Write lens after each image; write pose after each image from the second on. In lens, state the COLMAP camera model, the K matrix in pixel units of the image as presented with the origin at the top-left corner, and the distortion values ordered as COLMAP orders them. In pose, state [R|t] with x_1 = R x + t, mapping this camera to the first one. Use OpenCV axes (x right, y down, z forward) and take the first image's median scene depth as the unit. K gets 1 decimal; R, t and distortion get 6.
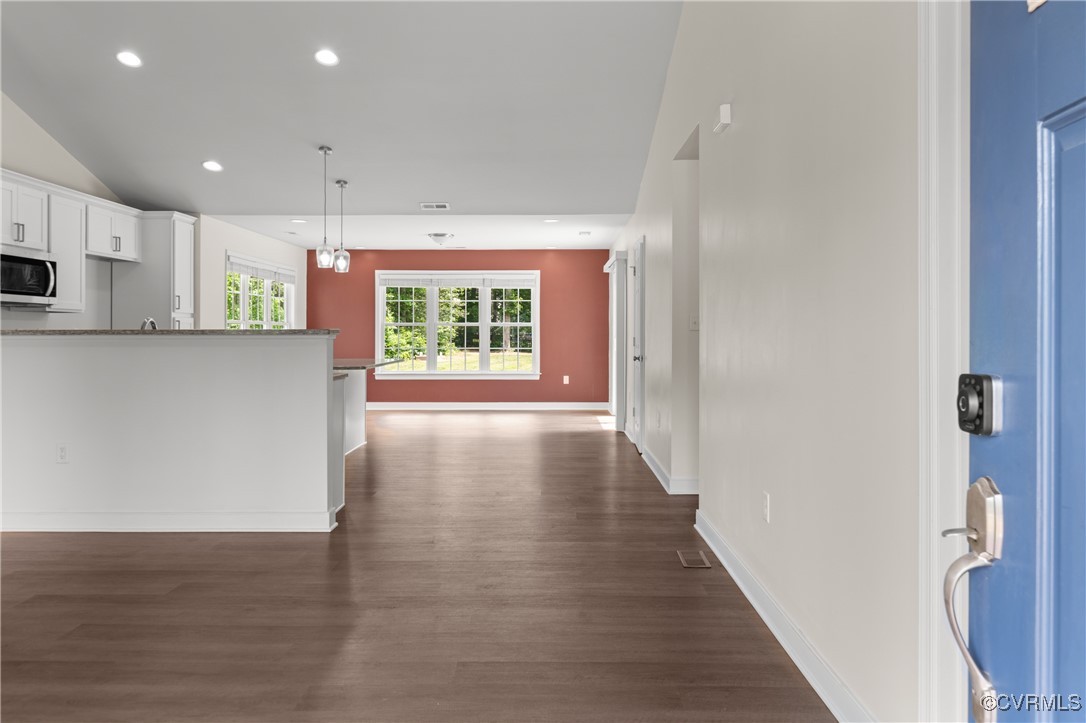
lens RADIAL K [[805.2, 0, 456.1], [0, 805.2, 334.7], [0, 0, 1]] dist [0.071022, 0.000311]
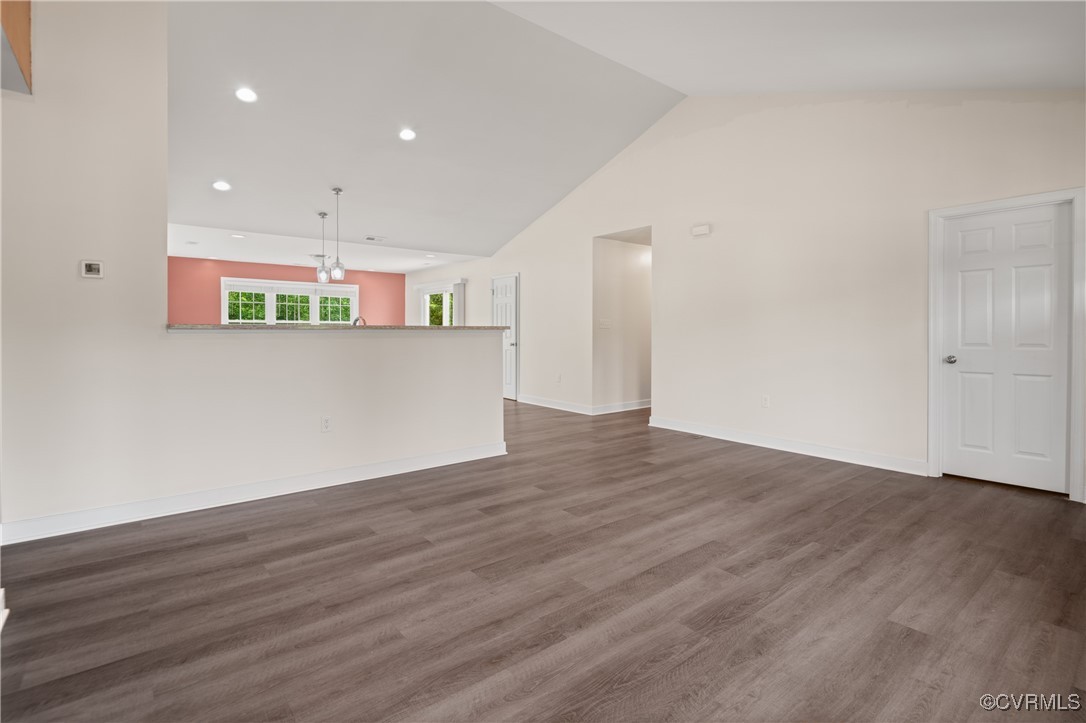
lens RADIAL K [[546.6, 0, 516.0], [0, 546.6, 331.9], [0, 0, 1]] dist [0.010374, -0.004351]
pose [[0.773453, 0.006018, 0.633825, -0.413482], [-0.006520, 0.999978, -0.001538, 0.003690], [-0.633820, -0.002943, 0.773475, 0.089139]]
